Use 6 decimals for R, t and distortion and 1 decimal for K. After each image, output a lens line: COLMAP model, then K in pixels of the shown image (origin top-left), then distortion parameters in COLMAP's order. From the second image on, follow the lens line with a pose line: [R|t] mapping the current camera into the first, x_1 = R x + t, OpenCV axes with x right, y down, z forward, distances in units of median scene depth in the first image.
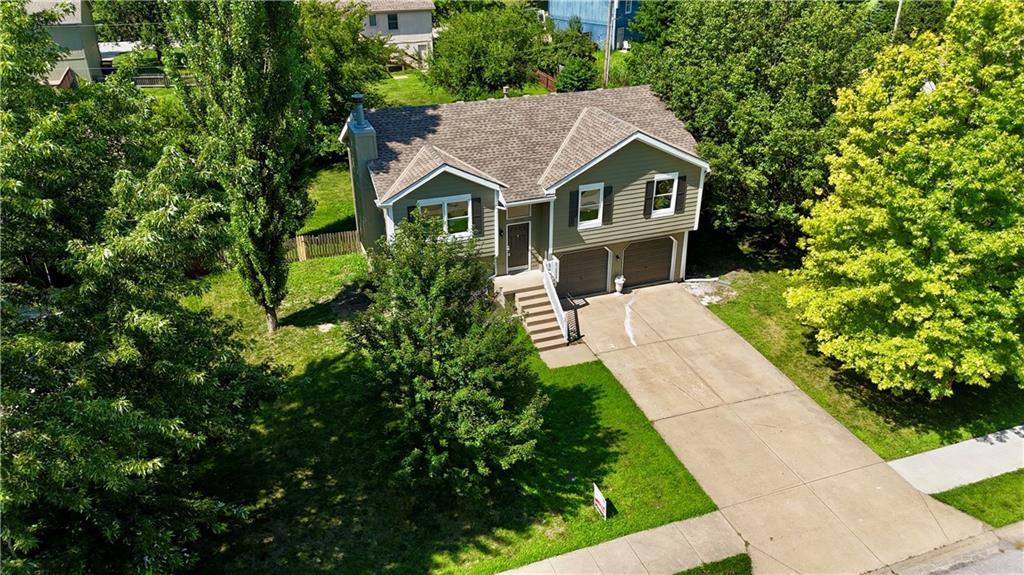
lens RADIAL K [[740.5, 0, 512.0], [0, 740.5, 287.5], [0, 0, 1]] dist [0.056163, -0.051938]
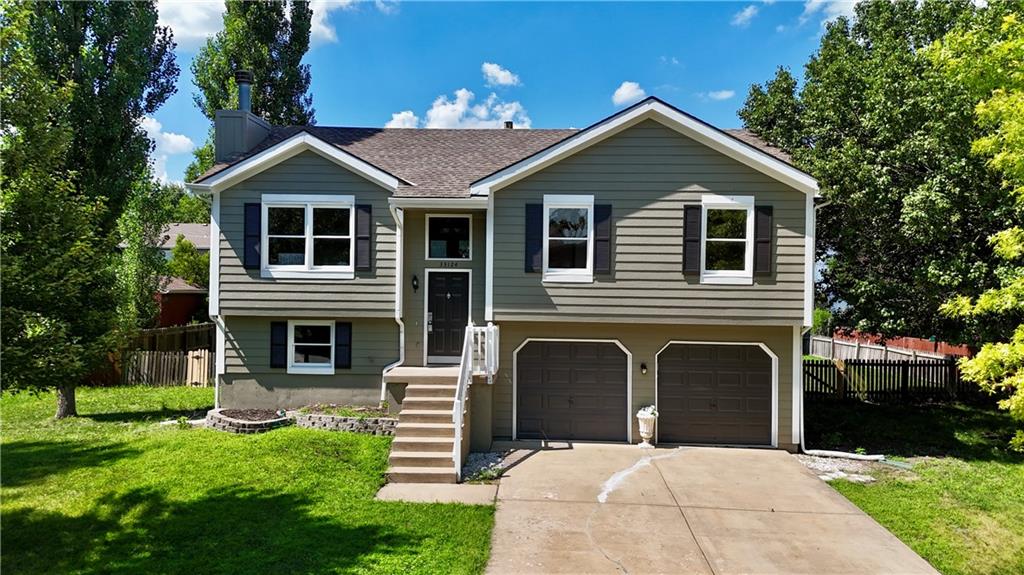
lens RADIAL K [[740.5, 0, 512.0], [0, 740.5, 287.5], [0, 0, 1]] dist [0.056163, -0.051938]
pose [[0.925300, 0.020667, -0.378671, 0.268039], [-0.188556, 0.891418, -0.412093, 0.149054], [0.329038, 0.452711, 0.828726, 0.547134]]
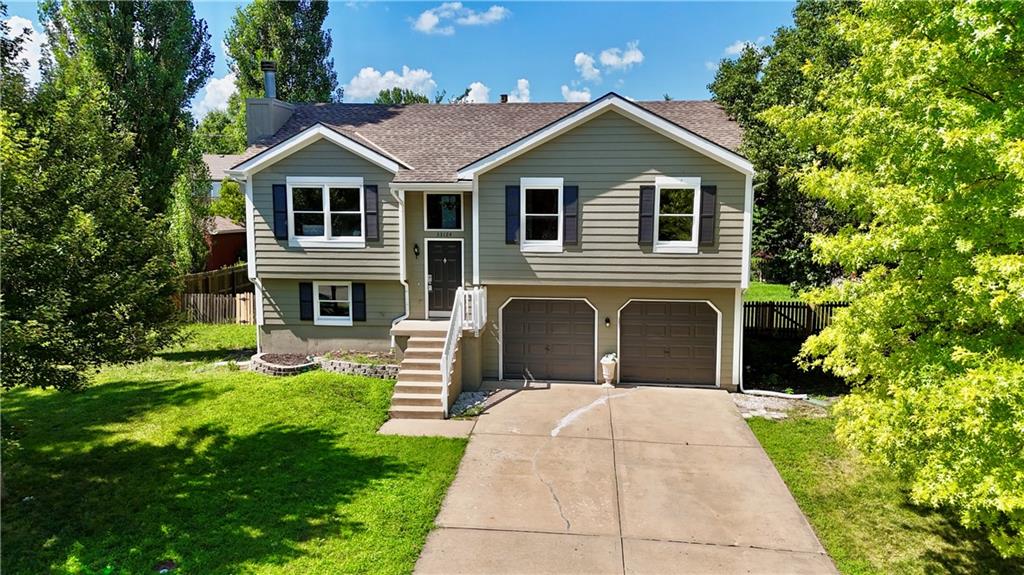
lens RADIAL K [[740.5, 0, 512.0], [0, 740.5, 287.5], [0, 0, 1]] dist [0.056163, -0.051938]
pose [[0.901584, 0.062818, -0.428020, 0.352866], [-0.203711, 0.934488, -0.291949, 0.136911], [0.381640, 0.350409, 0.855316, 0.460500]]
